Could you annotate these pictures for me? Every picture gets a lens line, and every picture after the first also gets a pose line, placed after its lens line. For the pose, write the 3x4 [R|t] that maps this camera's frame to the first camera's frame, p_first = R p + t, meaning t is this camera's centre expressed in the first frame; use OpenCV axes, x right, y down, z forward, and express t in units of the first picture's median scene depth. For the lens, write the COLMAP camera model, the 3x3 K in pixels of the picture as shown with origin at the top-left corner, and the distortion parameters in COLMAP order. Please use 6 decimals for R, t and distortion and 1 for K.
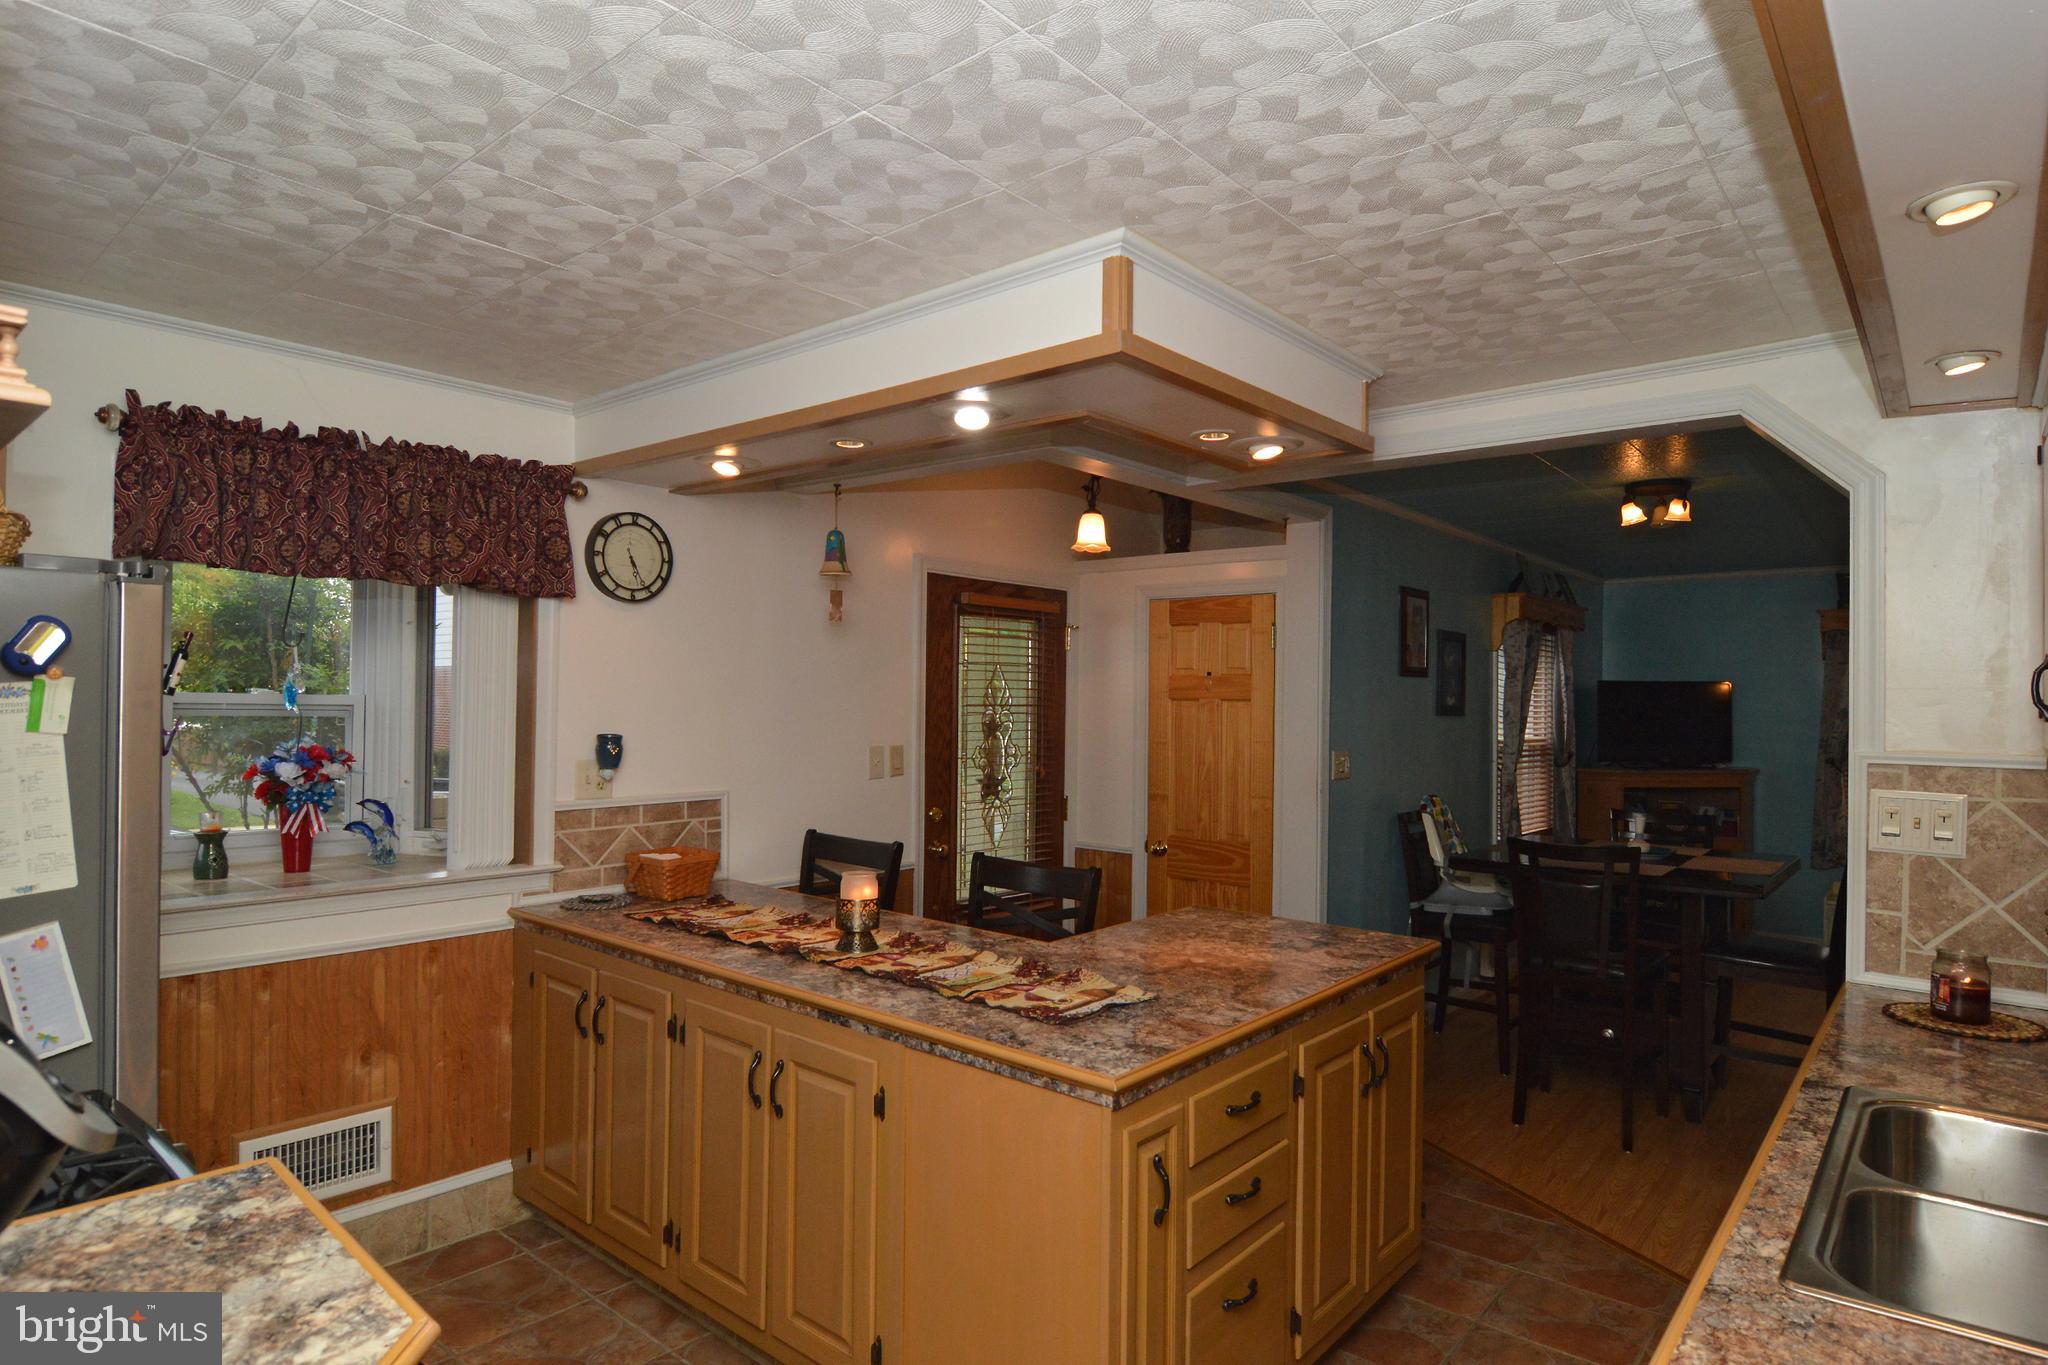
lens RADIAL K [[1127.0, 0, 1022.1], [0, 1127.0, 689.6], [0, 0, 1]] dist [-0.008310, -0.001120]
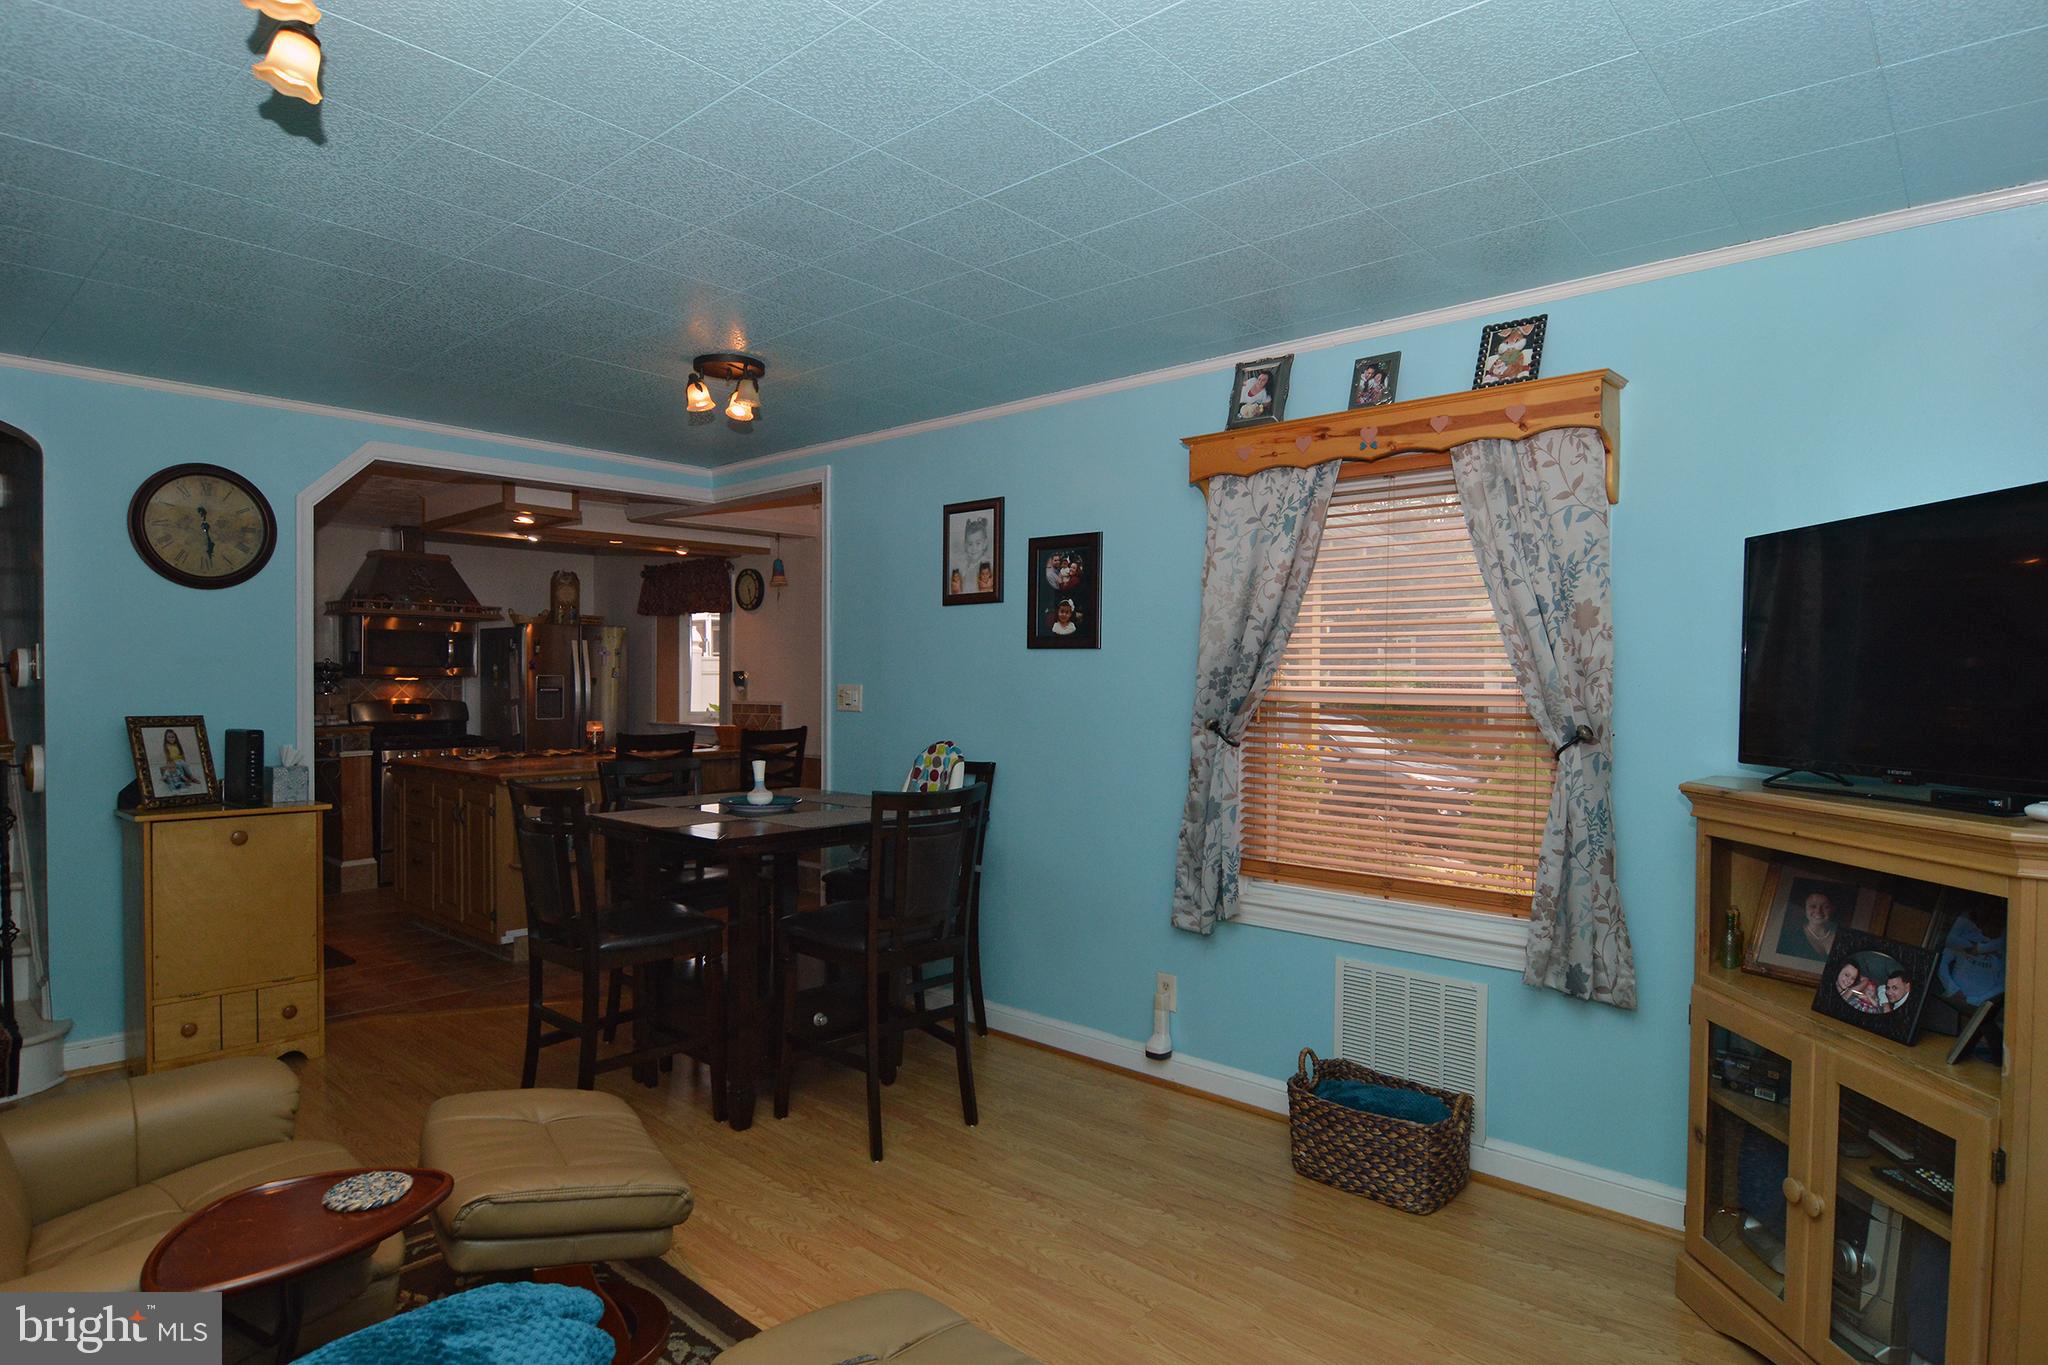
lens RADIAL K [[1127.0, 0, 1024.3], [0, 1127.0, 684.6], [0, 0, 1]] dist [-0.008310, -0.001120]
pose [[-0.034044, -0.006443, -0.999400, 1.784918], [0.005849, 0.999961, -0.006646, 0.082612], [0.999403, -0.006072, -0.034005, 1.591066]]
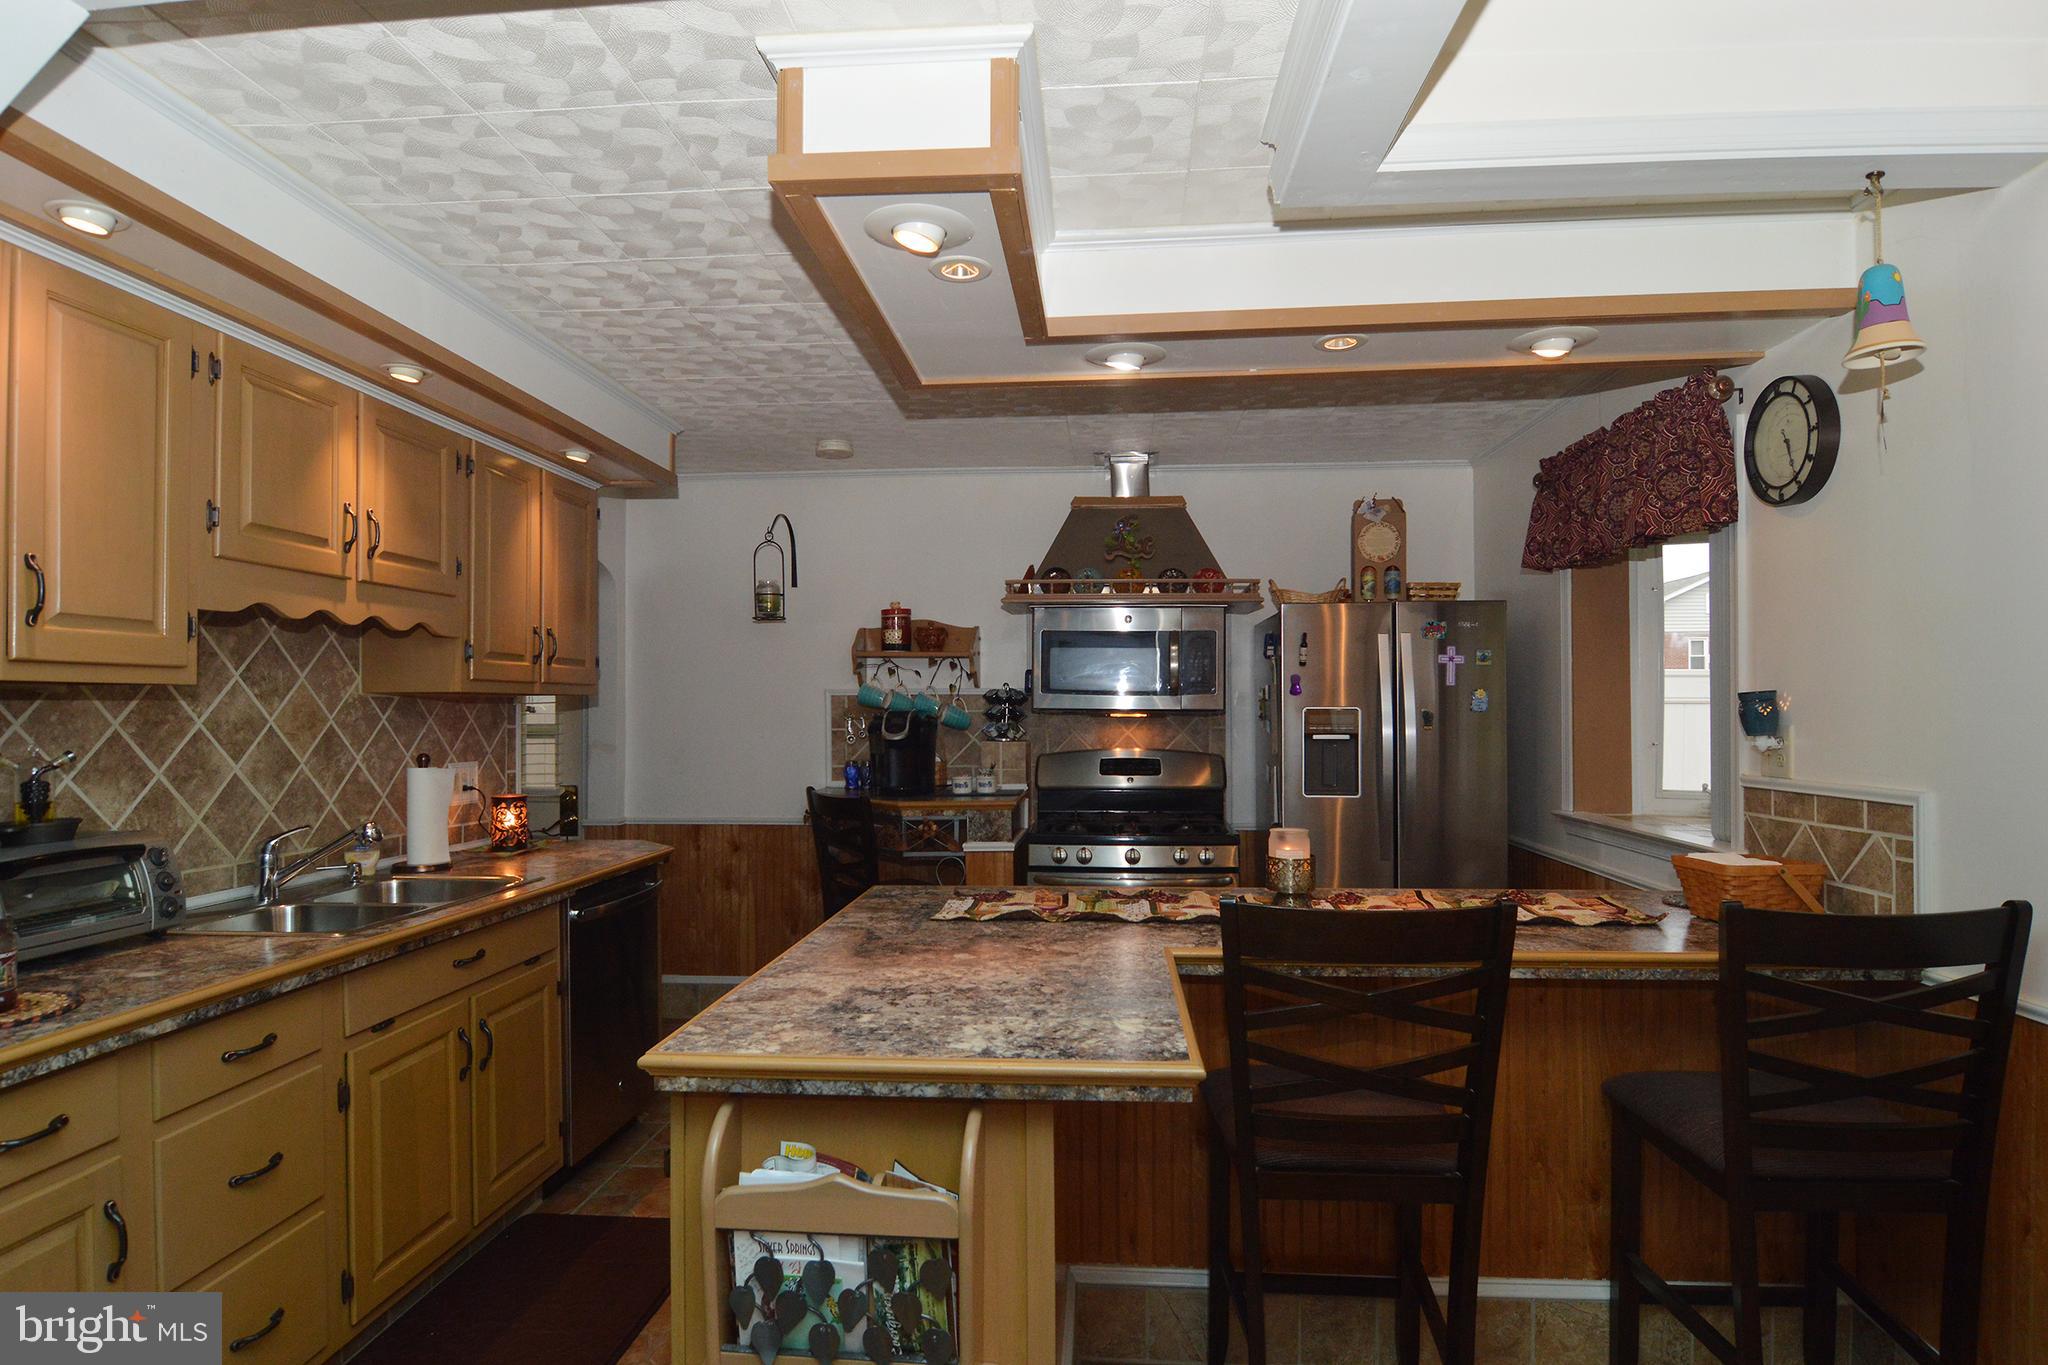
lens RADIAL K [[1127.0, 0, 1023.0], [0, 1127.0, 692.7], [0, 0, 1]] dist [-0.008310, -0.001120]
pose [[-0.810280, -0.024598, -0.585526, 0.447458], [-0.006179, 0.999422, -0.033435, 0.067084], [0.586010, -0.023474, -0.809963, 1.276797]]
